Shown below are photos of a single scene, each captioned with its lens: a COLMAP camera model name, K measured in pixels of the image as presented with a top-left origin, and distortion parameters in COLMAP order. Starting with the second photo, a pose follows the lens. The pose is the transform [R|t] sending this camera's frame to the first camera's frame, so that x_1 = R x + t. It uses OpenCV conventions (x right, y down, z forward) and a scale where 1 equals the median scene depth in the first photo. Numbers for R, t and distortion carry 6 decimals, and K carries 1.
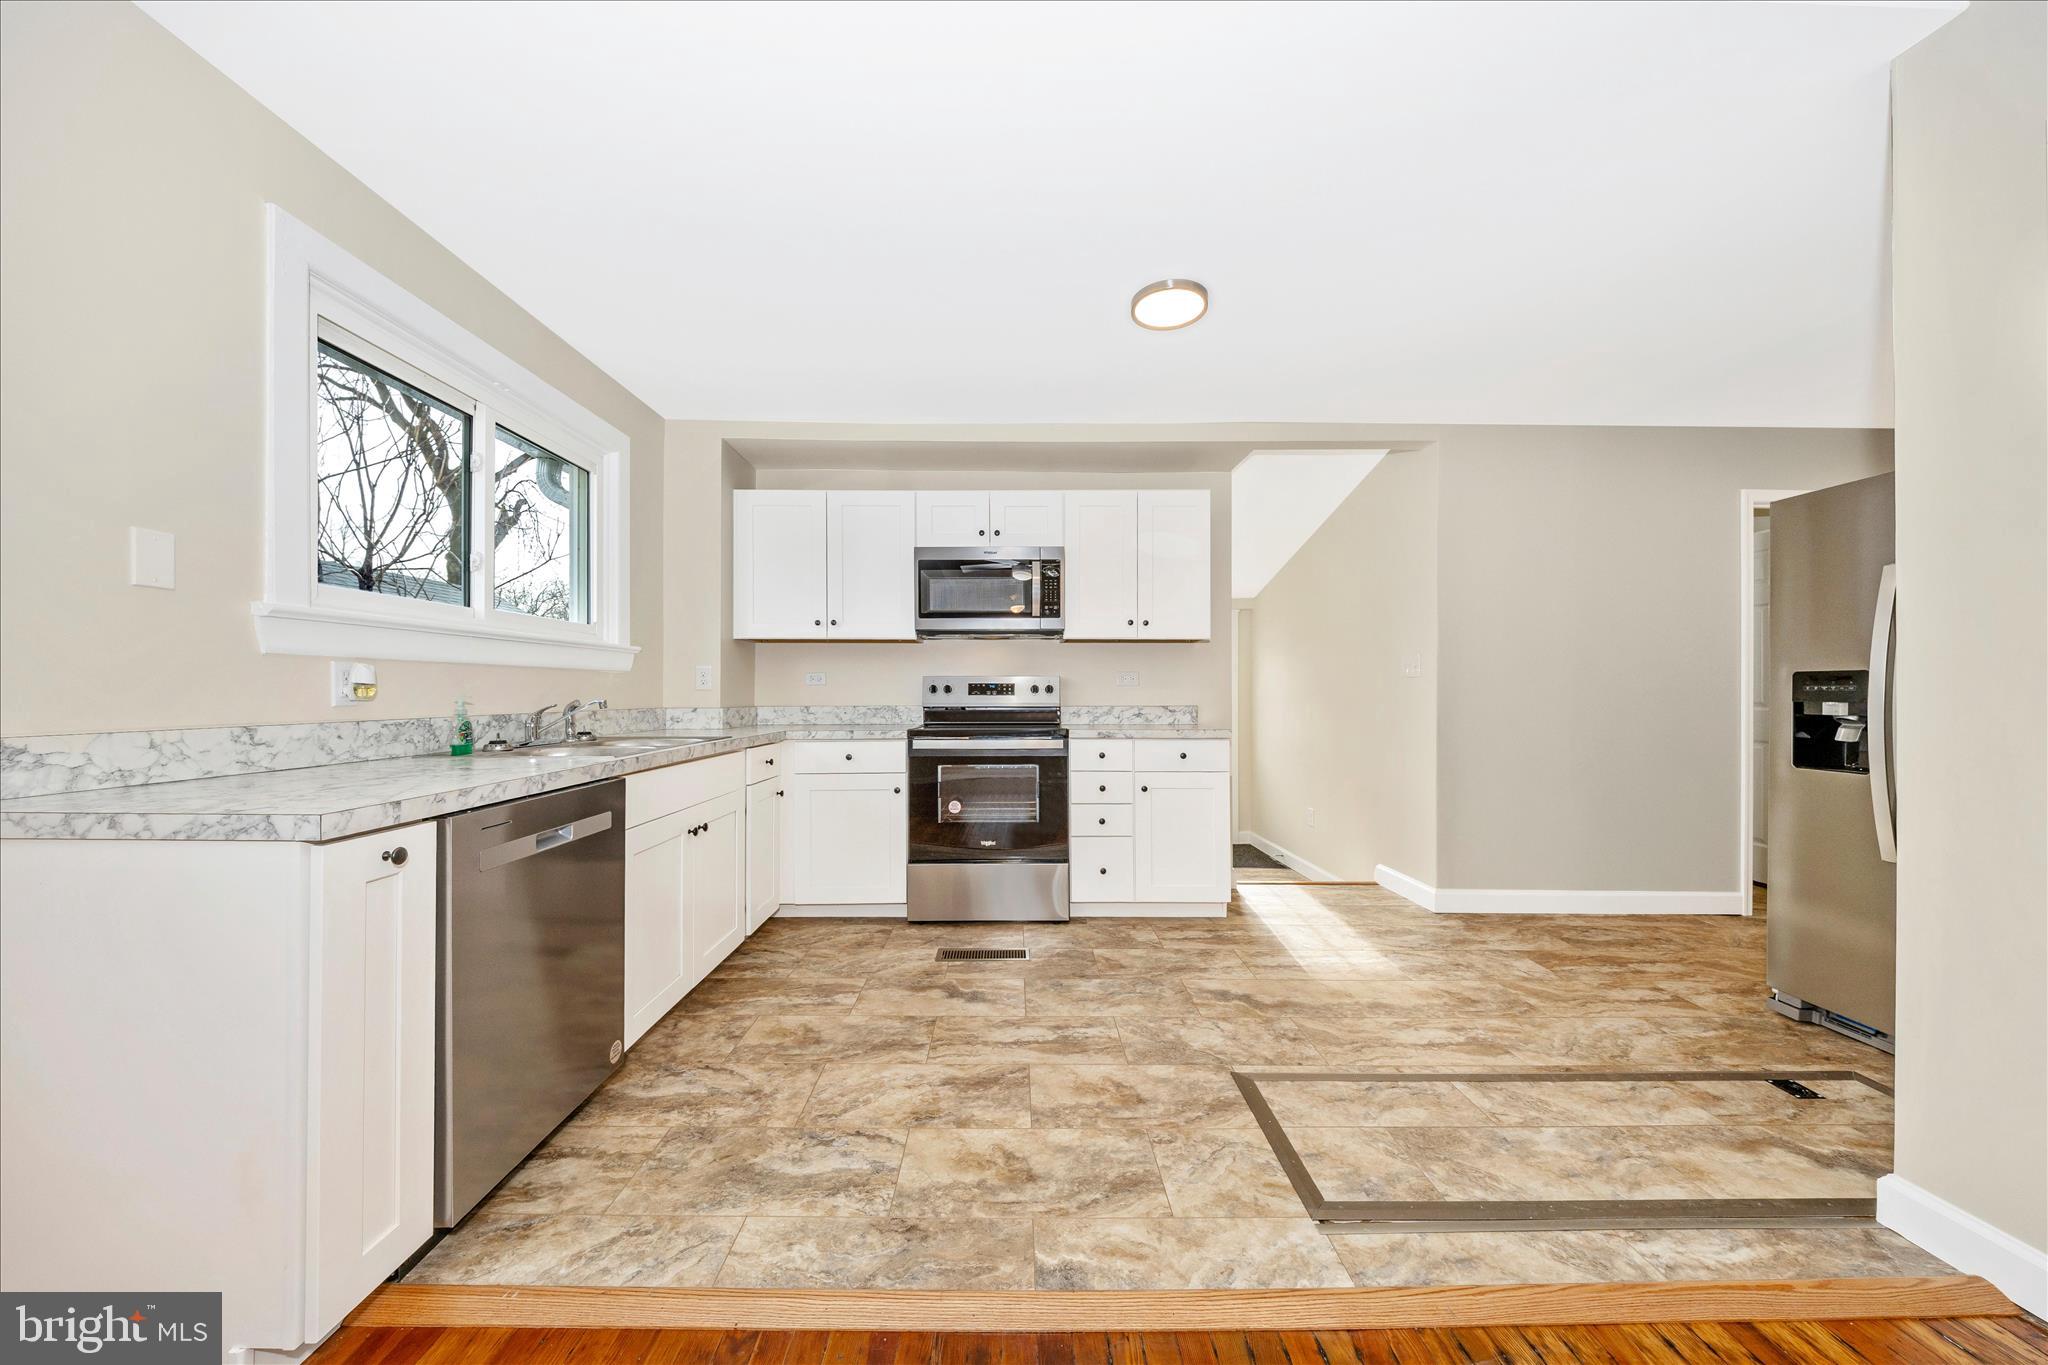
lens RADIAL K [[739.0, 0, 1024.0], [0, 739.0, 682.5], [0, 0, 1]] dist [-0.000617, -0.000064]
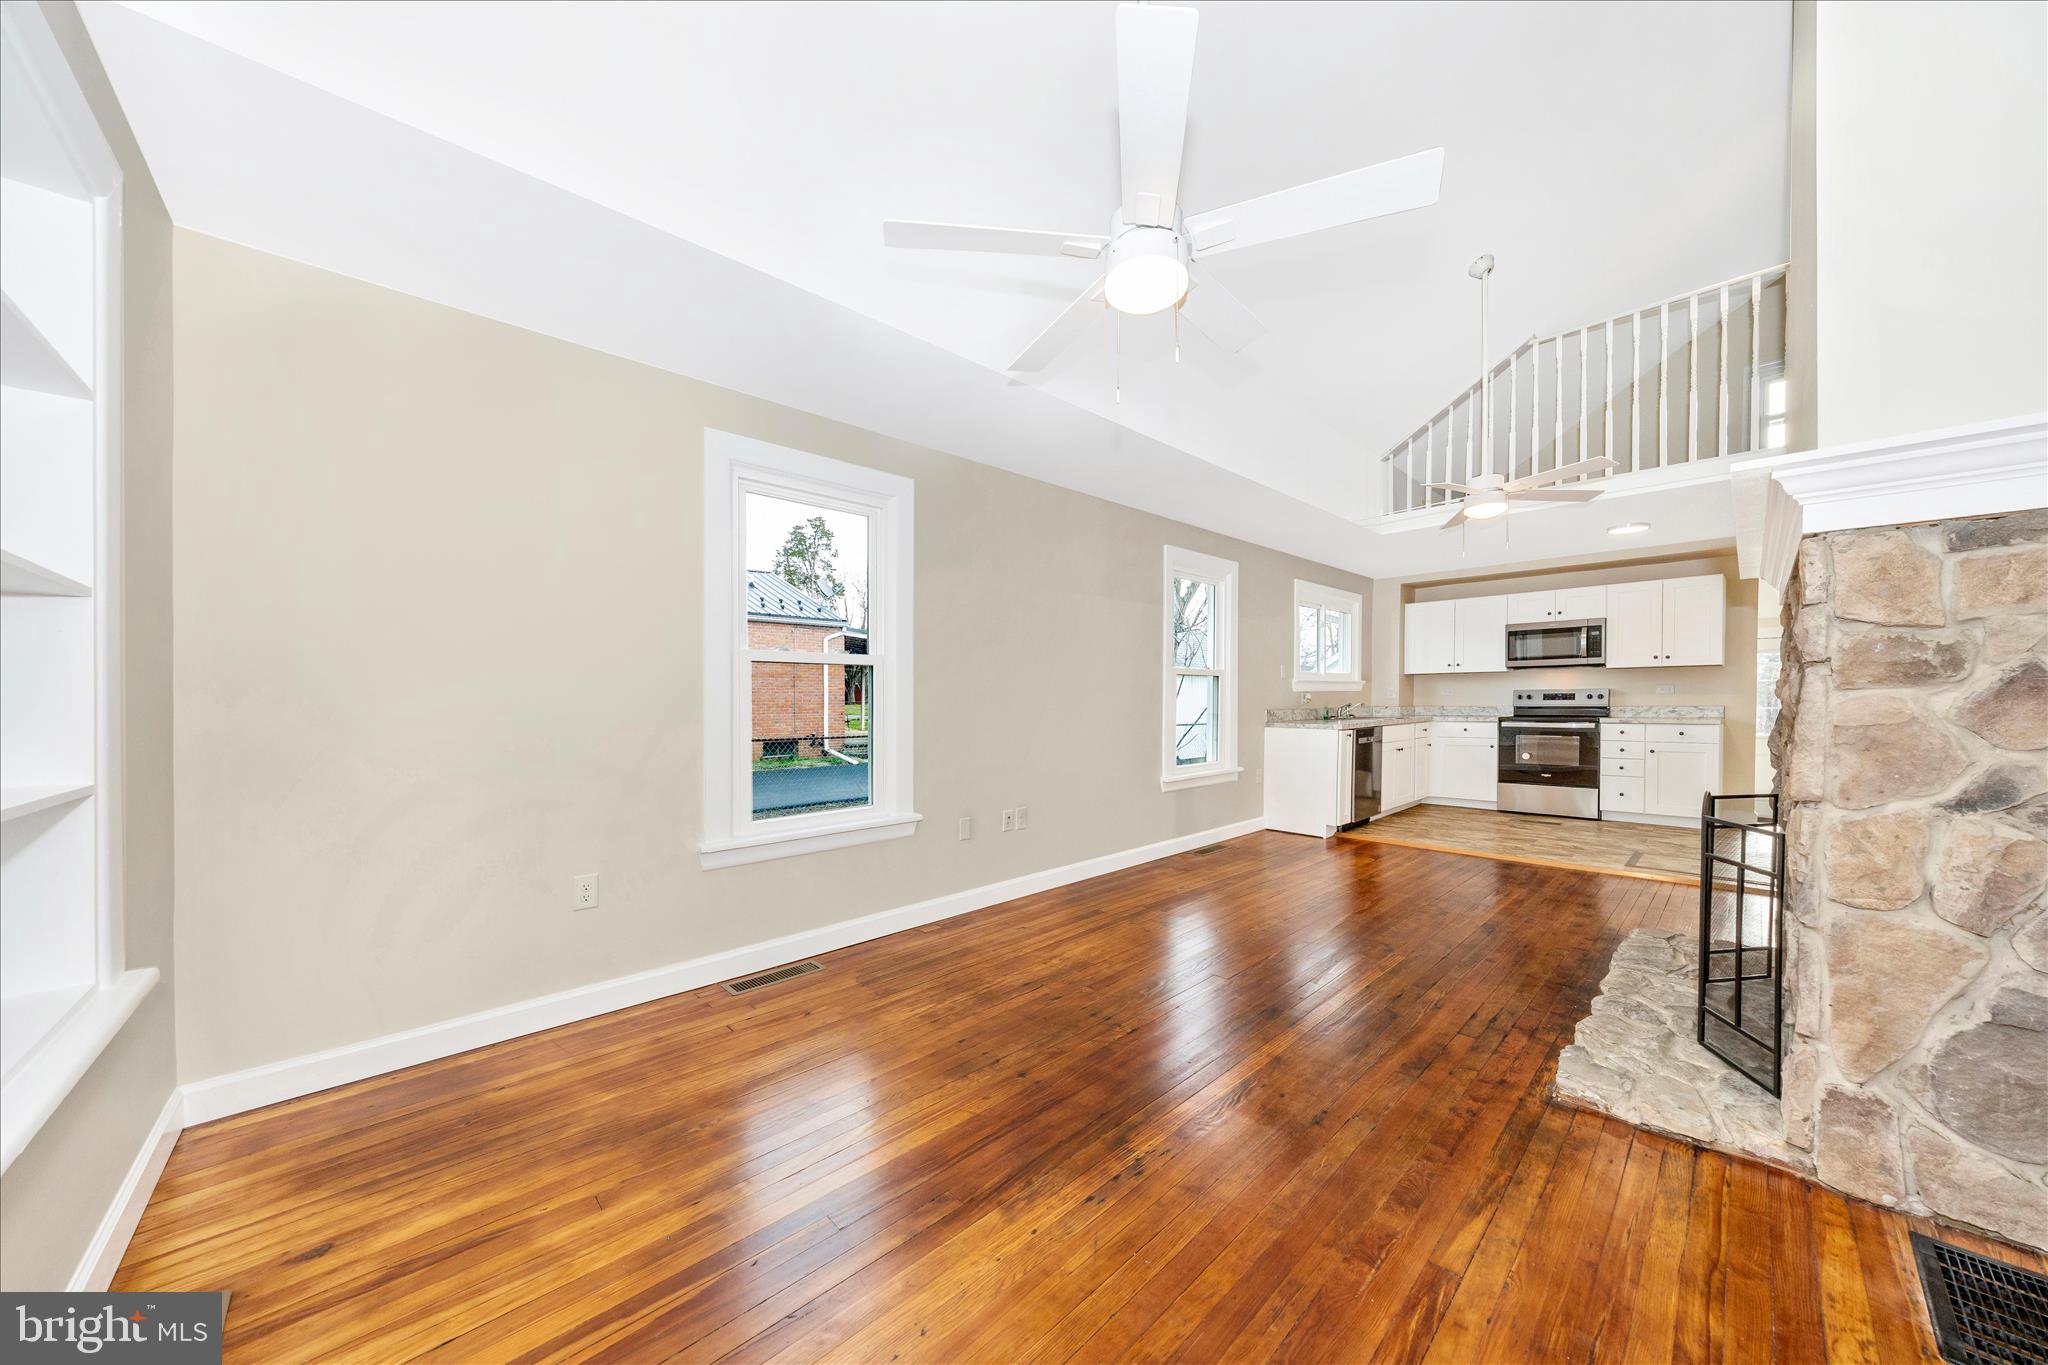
lens RADIAL K [[680.0, 0, 1024.5], [0, 680.0, 715.4], [0, 0, 1]] dist [-0.001628, -0.000189]
pose [[0.663381, 0.012434, -0.748179, 0.446229], [0.017899, 0.999312, 0.032478, -0.030211], [0.748068, -0.034937, 0.662702, -1.446080]]
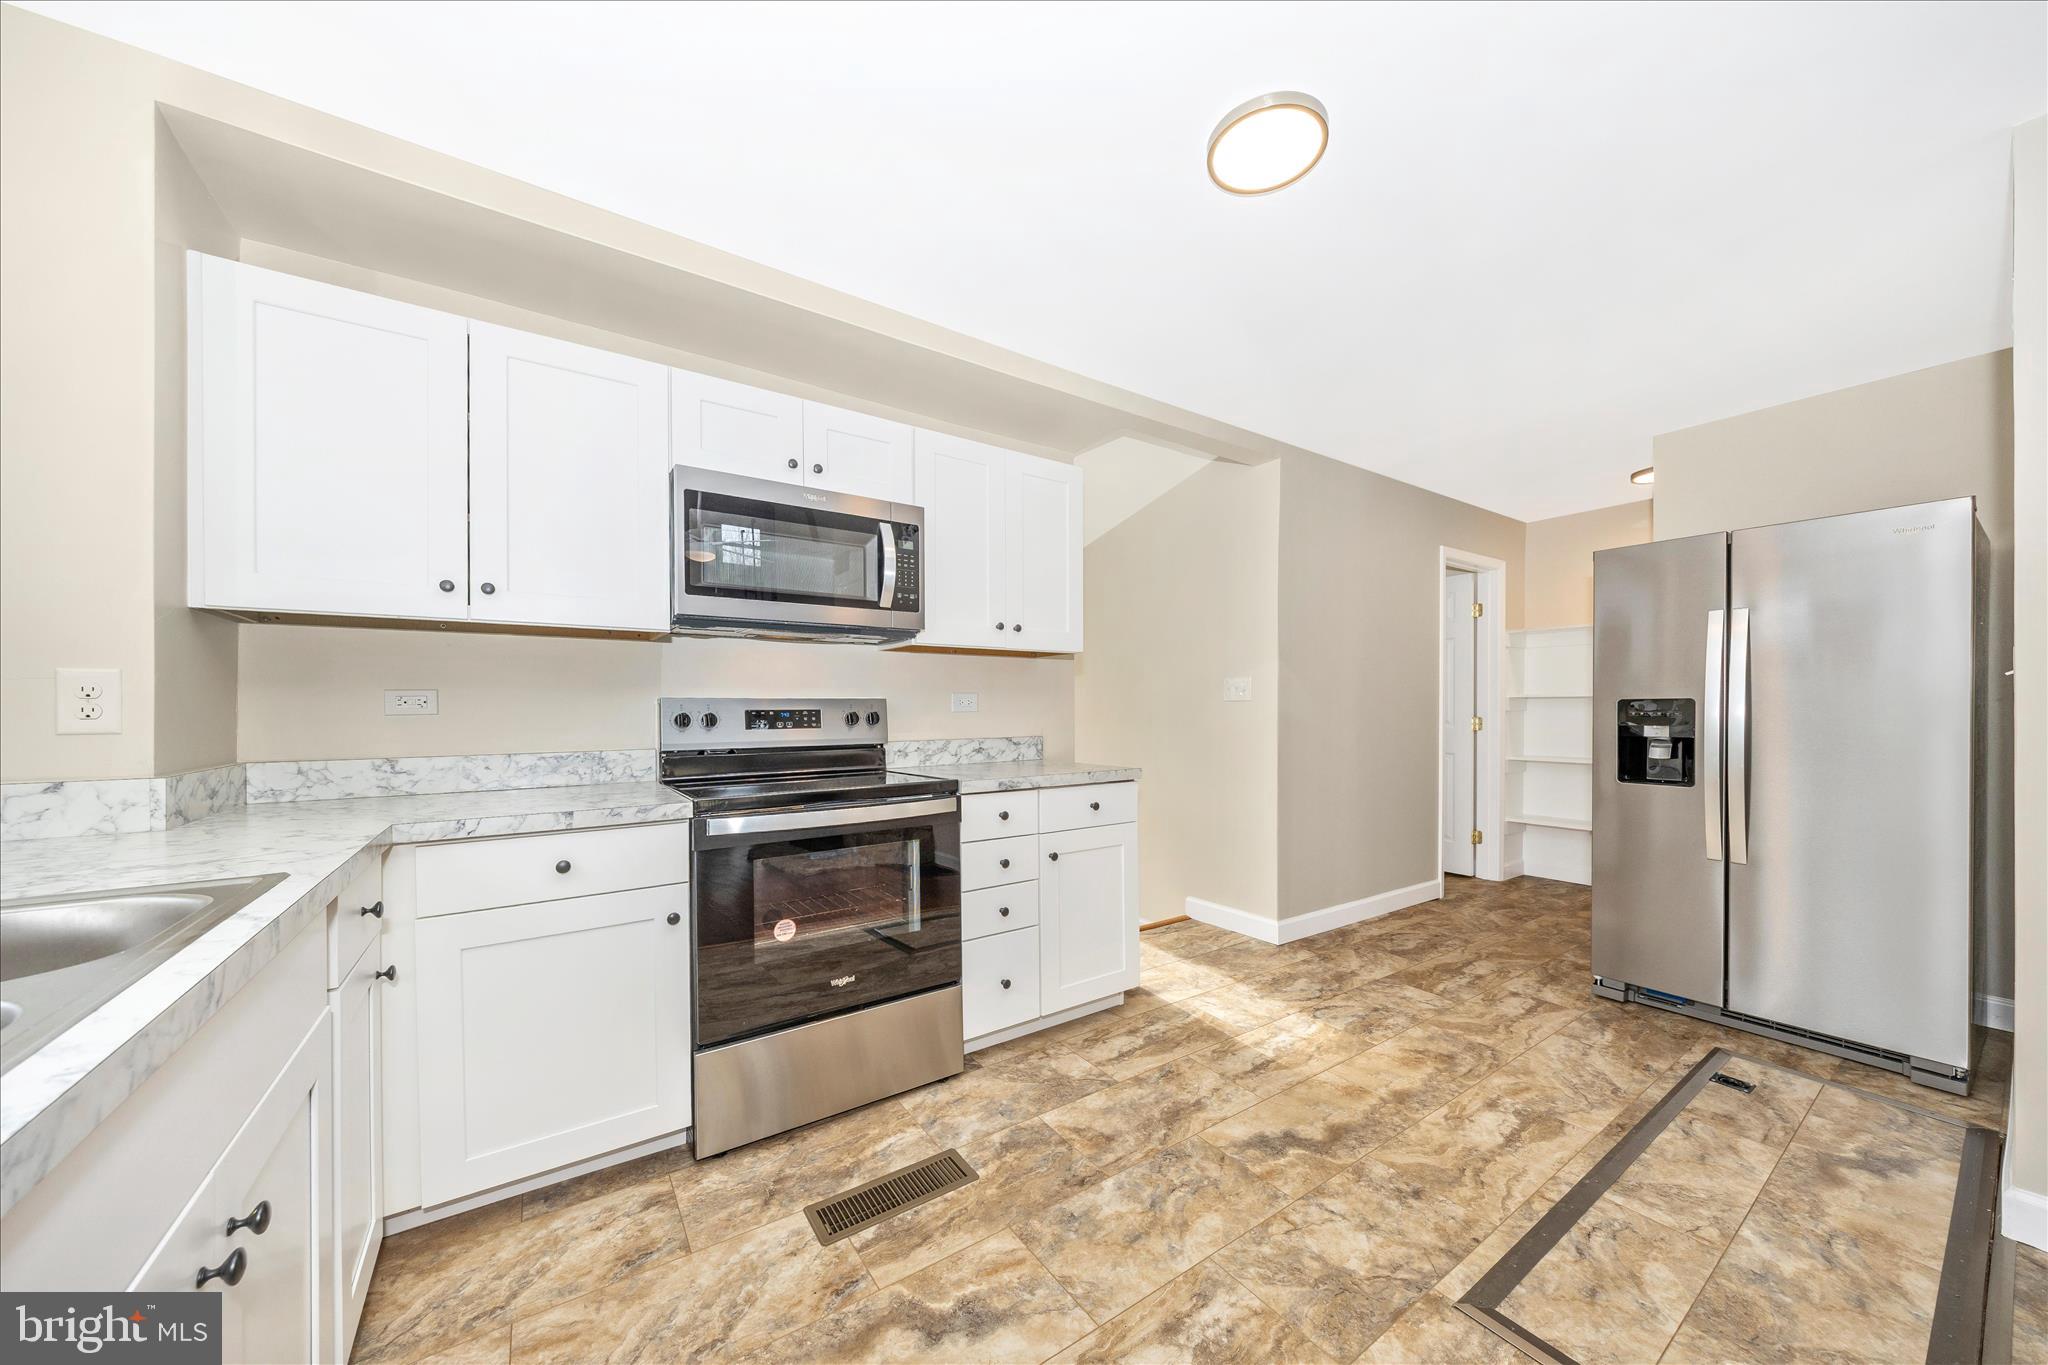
lens RADIAL K [[710.5, 0, 1028.2], [0, 710.5, 702.8], [0, 0, 1]] dist [-0.004972, -0.000008]
pose [[0.822642, -0.000374, 0.568560, -0.292012], [-0.003351, 0.999979, 0.005508, -0.011681], [-0.568550, -0.006436, 0.822623, 0.518202]]
